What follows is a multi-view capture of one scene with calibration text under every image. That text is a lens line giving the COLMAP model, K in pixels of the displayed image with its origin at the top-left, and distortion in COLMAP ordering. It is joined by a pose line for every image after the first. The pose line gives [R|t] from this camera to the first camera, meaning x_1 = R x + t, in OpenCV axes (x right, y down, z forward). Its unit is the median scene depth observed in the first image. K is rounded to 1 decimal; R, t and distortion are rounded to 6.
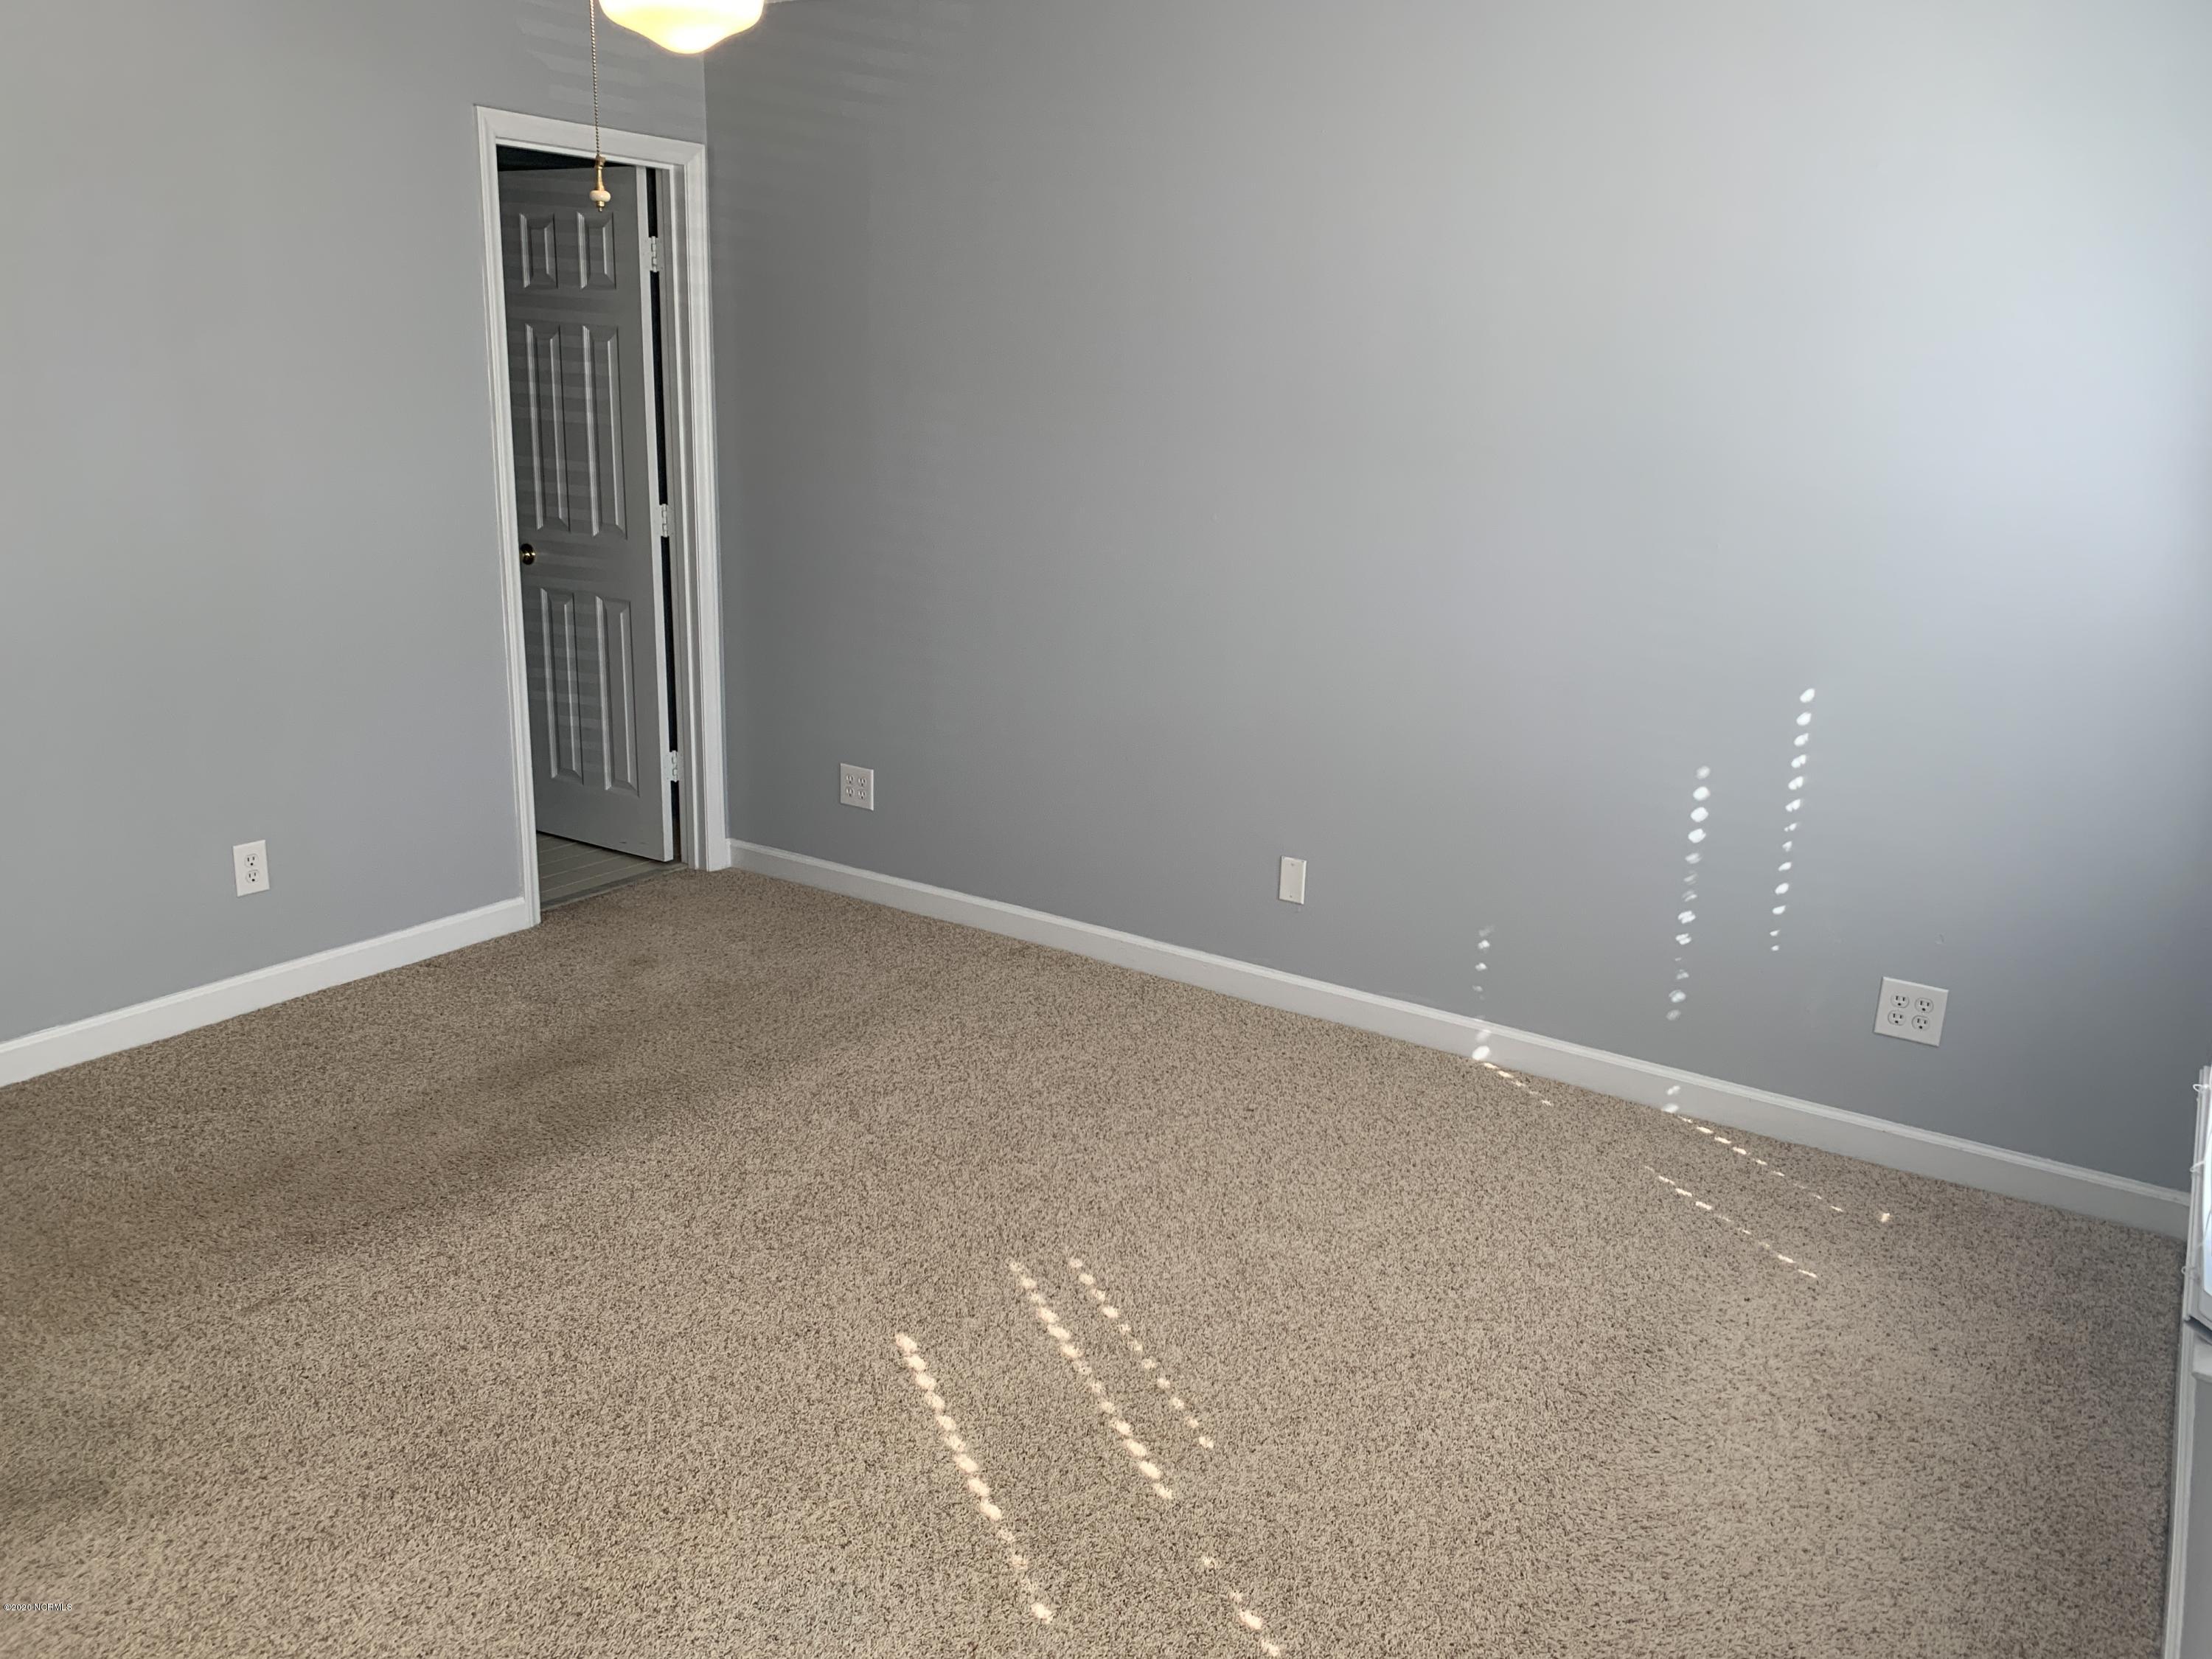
lens RADIAL K [[1695.1, 0, 1109.2], [0, 1695.1, 827.8], [0, 0, 1]] dist [0.032776, -0.030636]
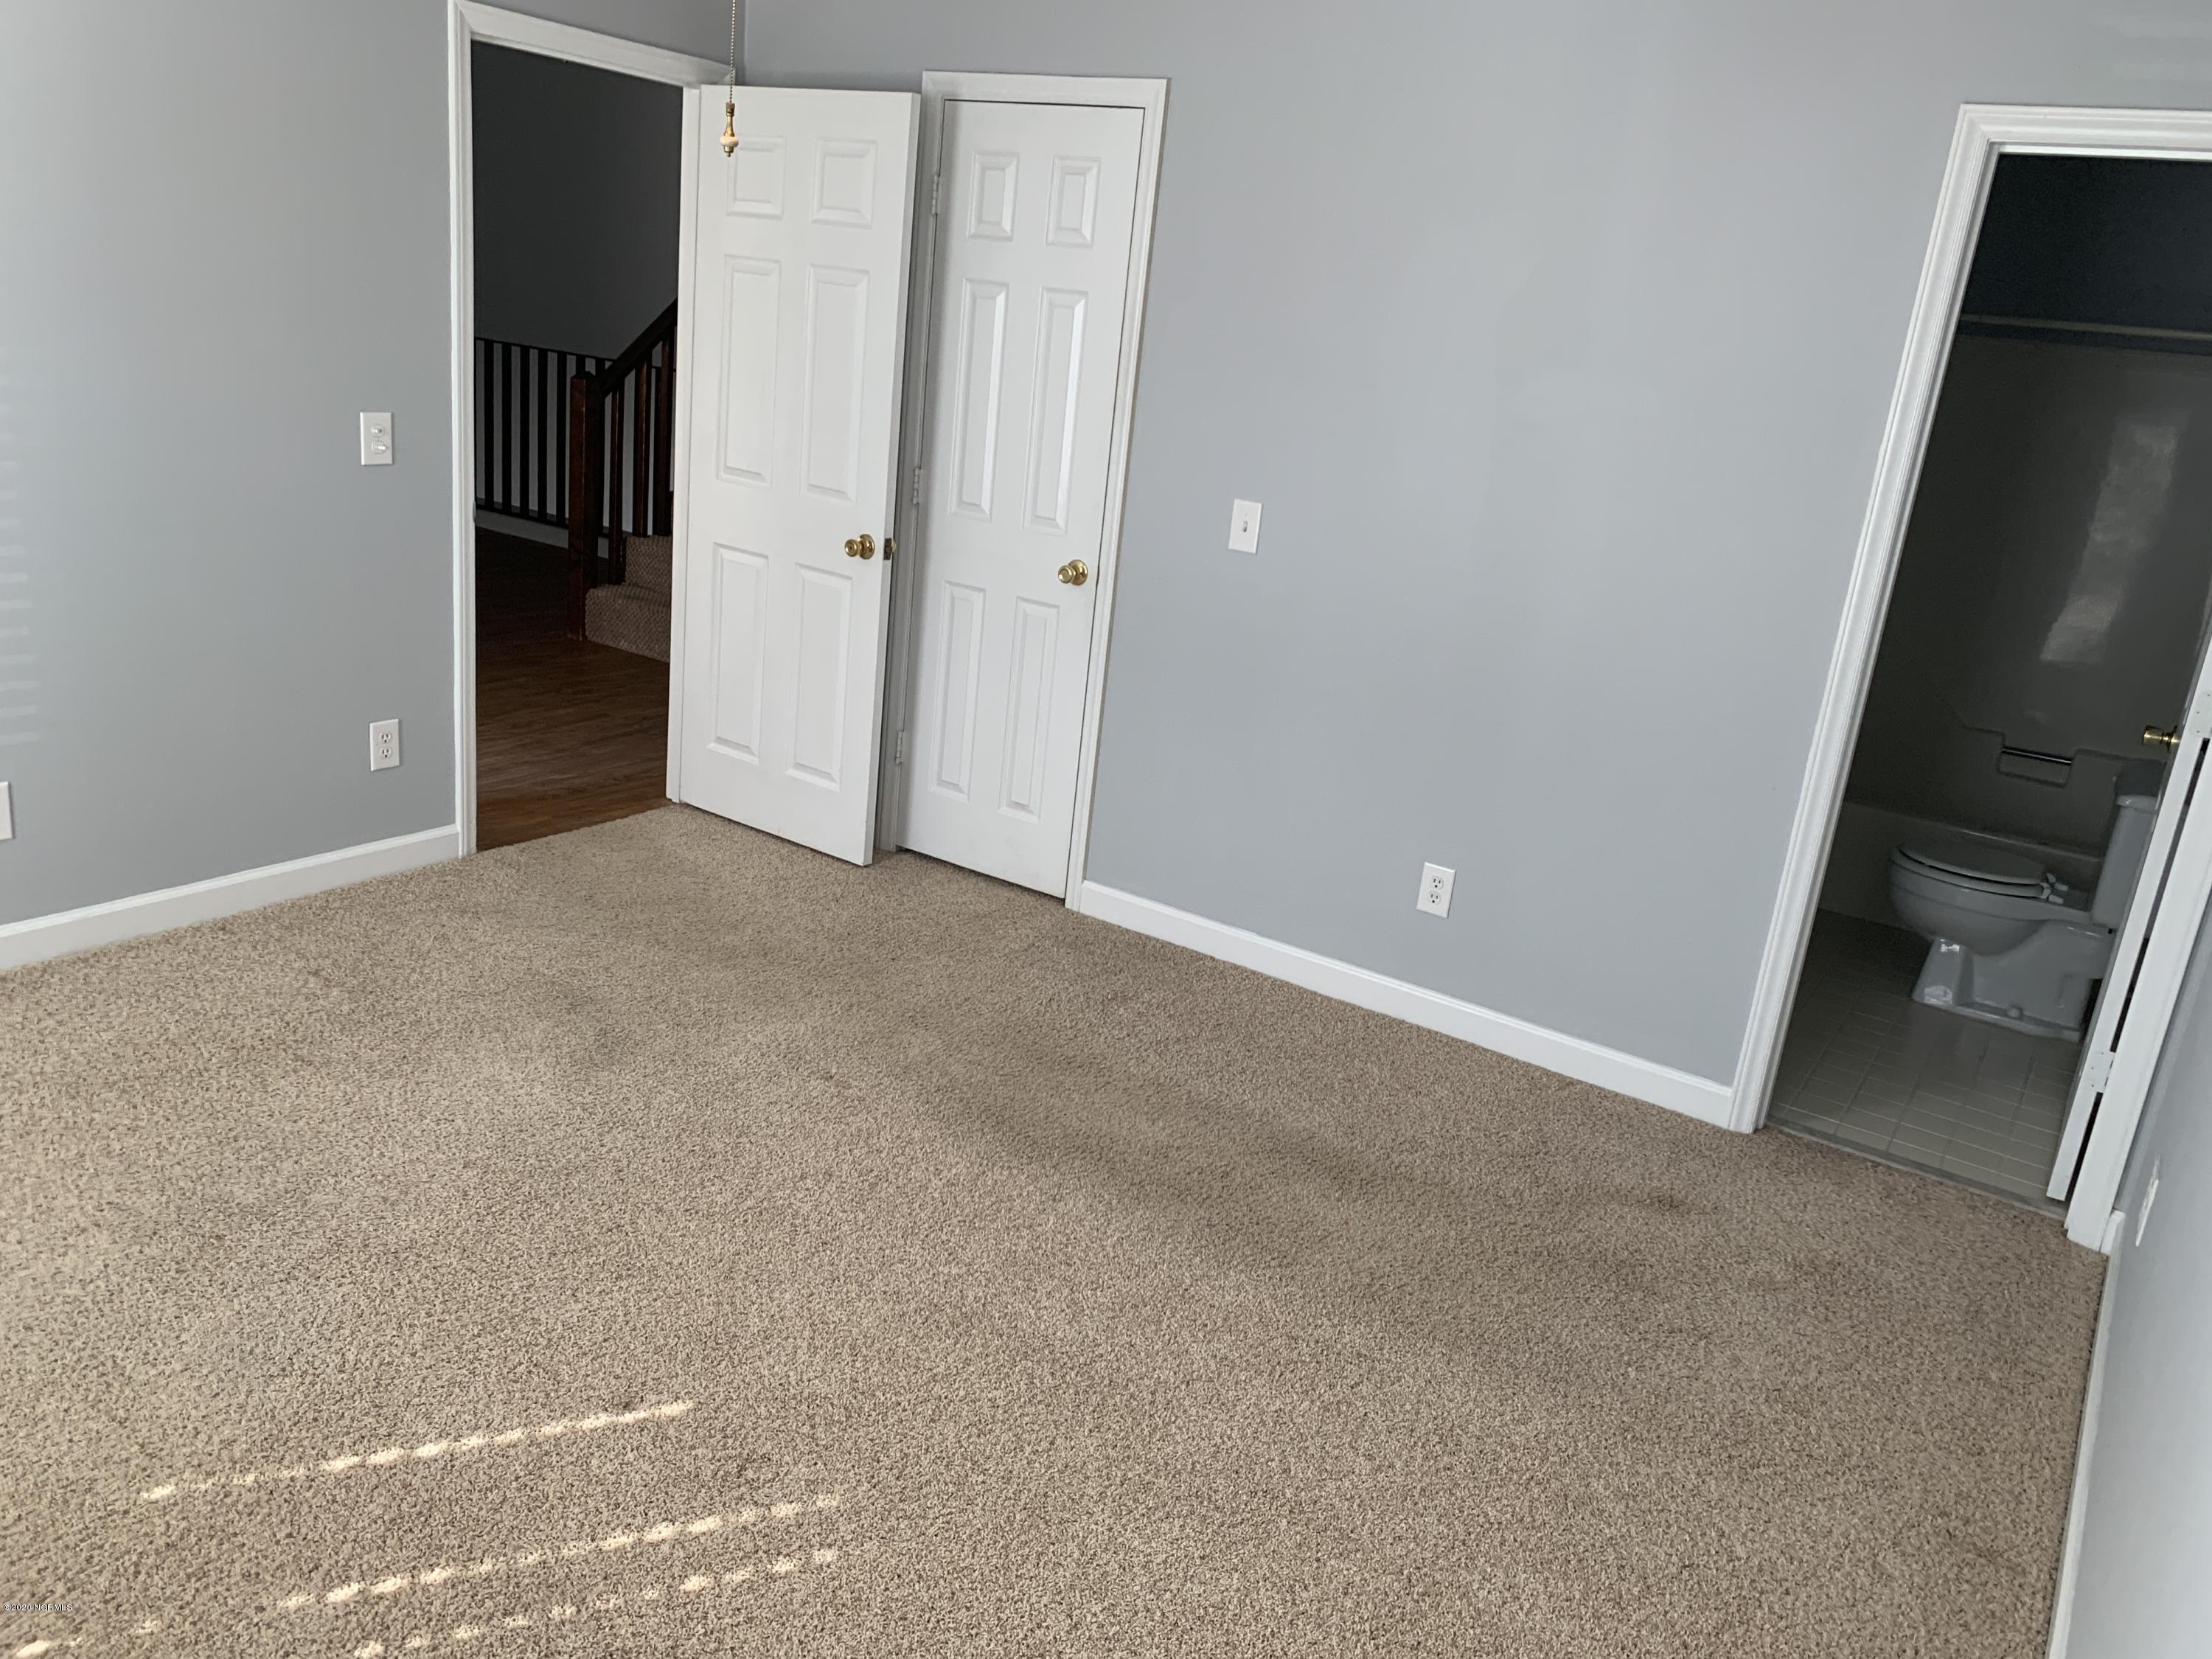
lens RADIAL K [[1695.1, 0, 1106.2], [0, 1695.1, 828.1], [0, 0, 1]] dist [0.032776, -0.030636]
pose [[0.016878, 0.274157, -0.961537, 0.486514], [-0.365520, 0.896801, 0.249283, -0.203148], [0.930650, 0.347254, 0.115346, 0.743421]]
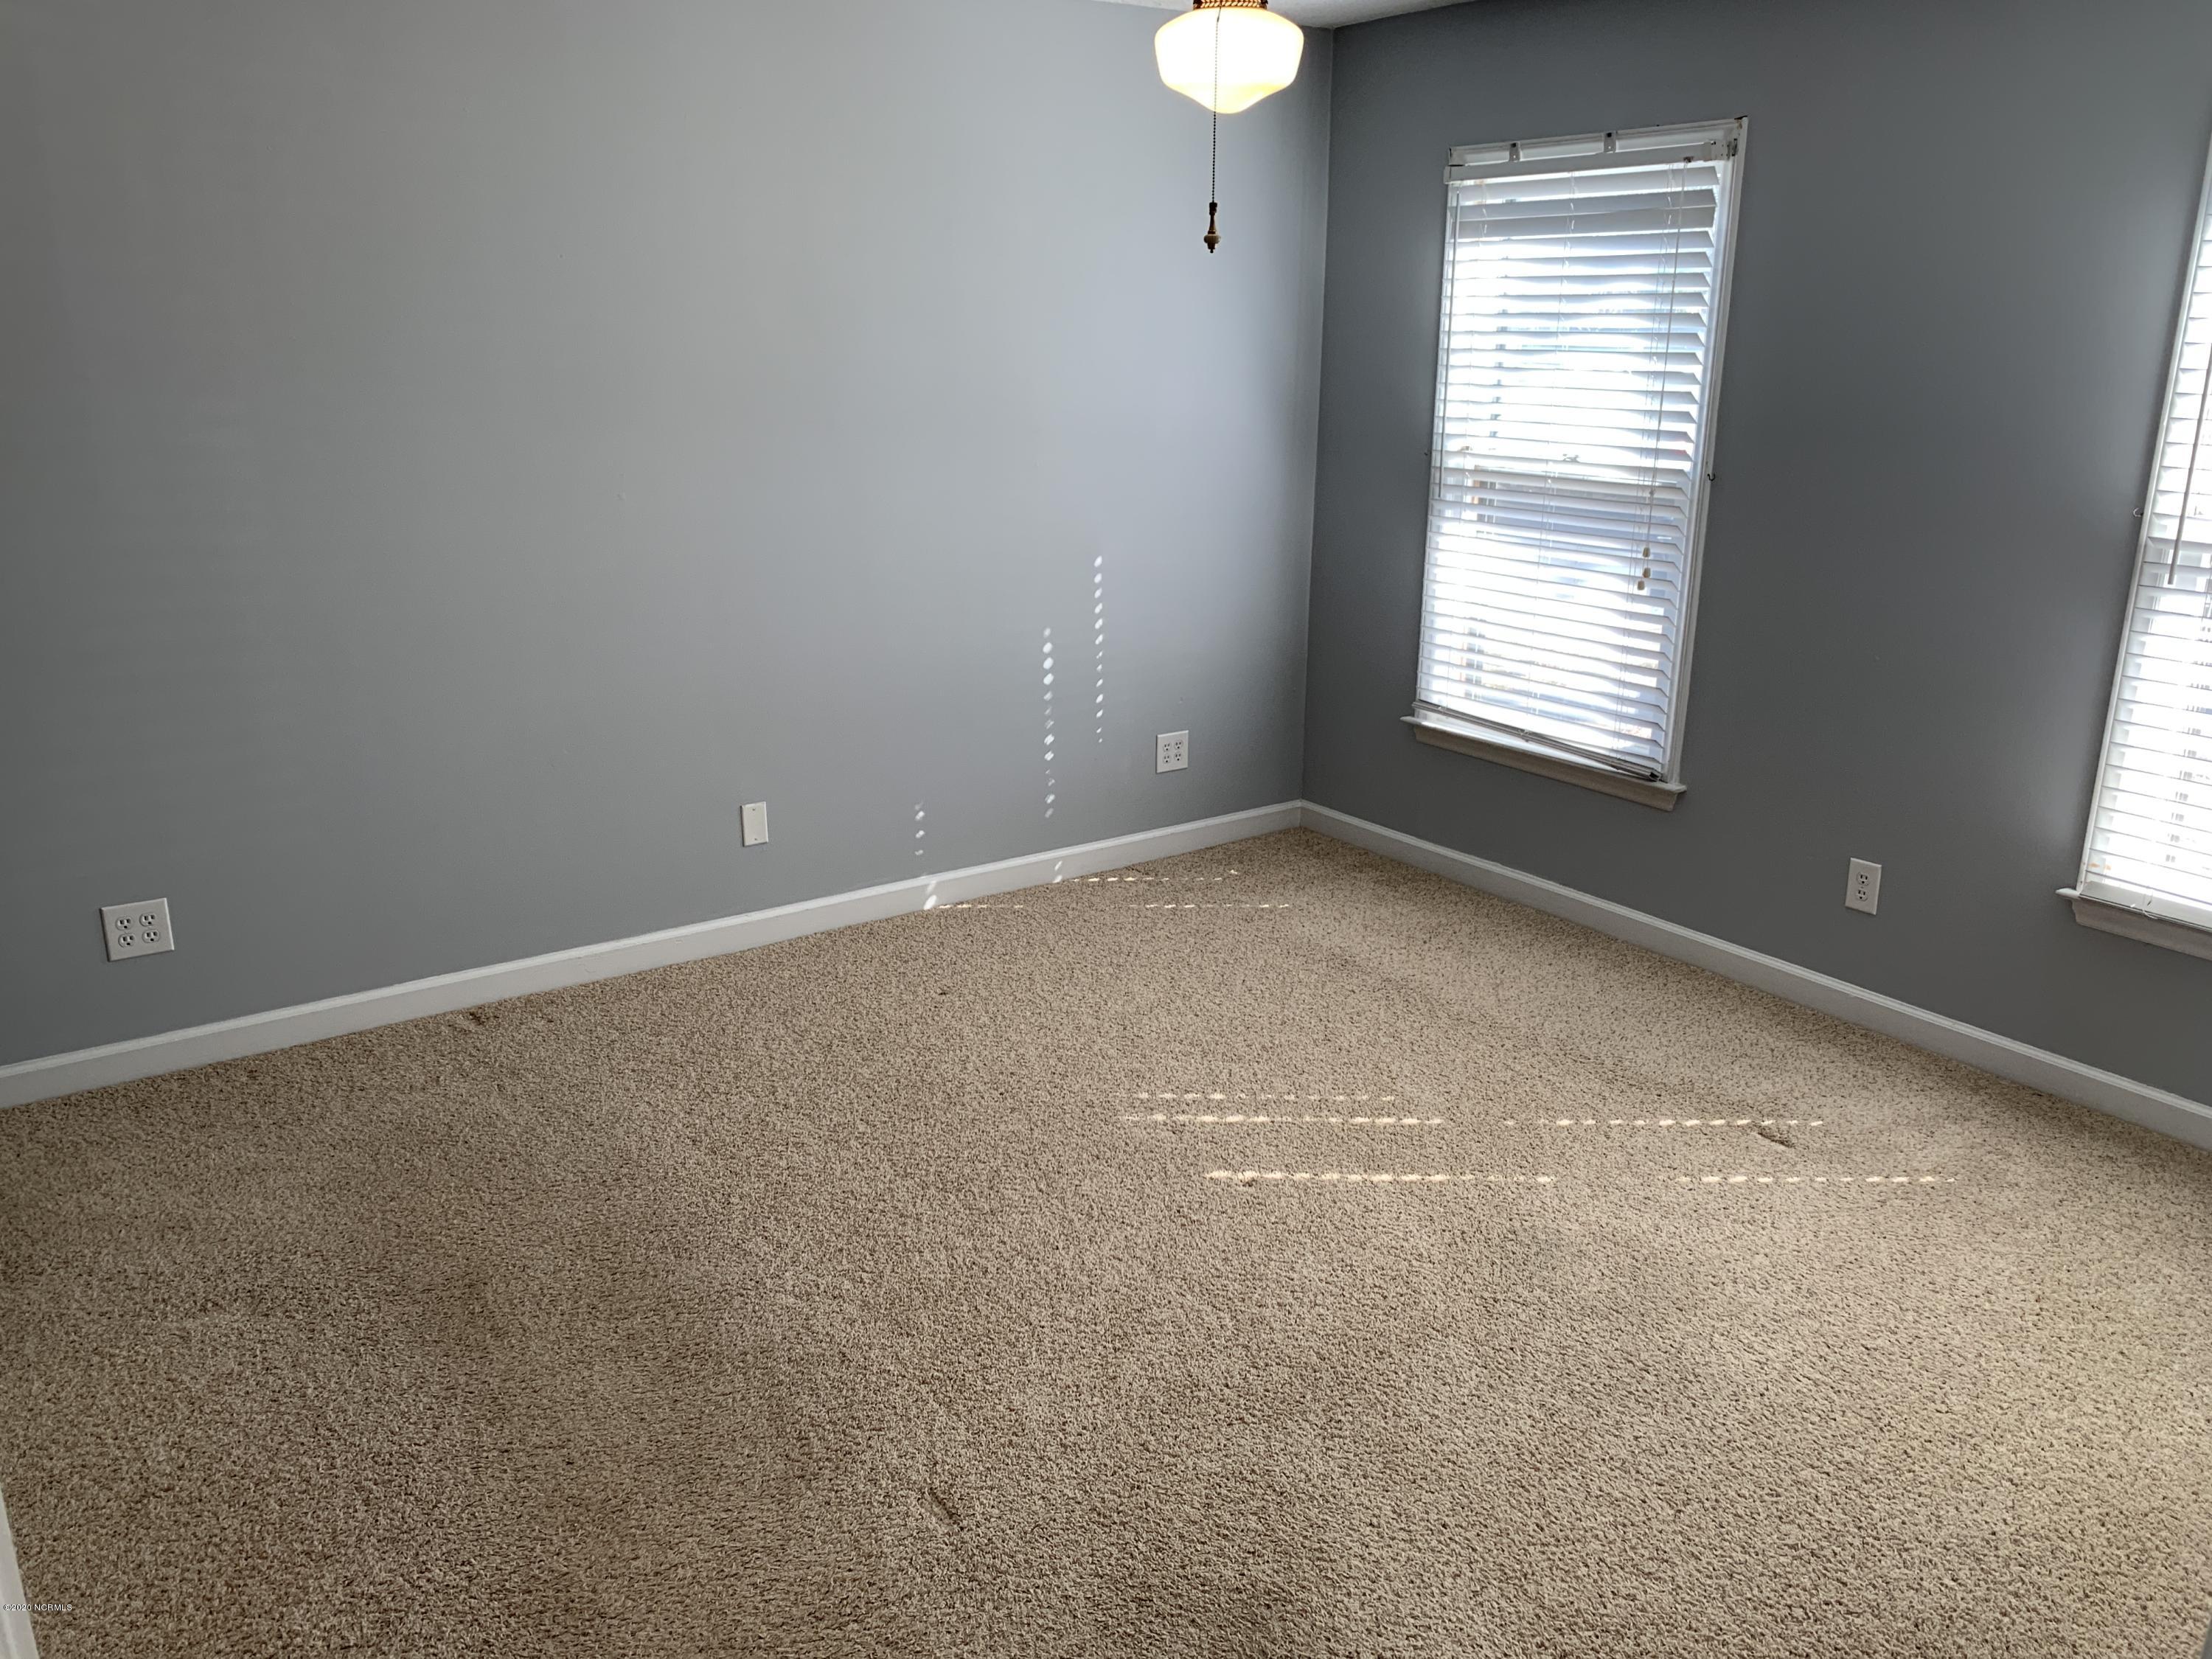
lens RADIAL K [[1695.1, 0, 1114.8], [0, 1695.1, 835.2], [0, 0, 1]] dist [0.032776, -0.030636]
pose [[0.349785, -0.302933, 0.886500, -0.856341], [0.251223, 0.941948, 0.222756, -0.161905], [-0.902517, 0.144793, 0.405584, 0.397970]]
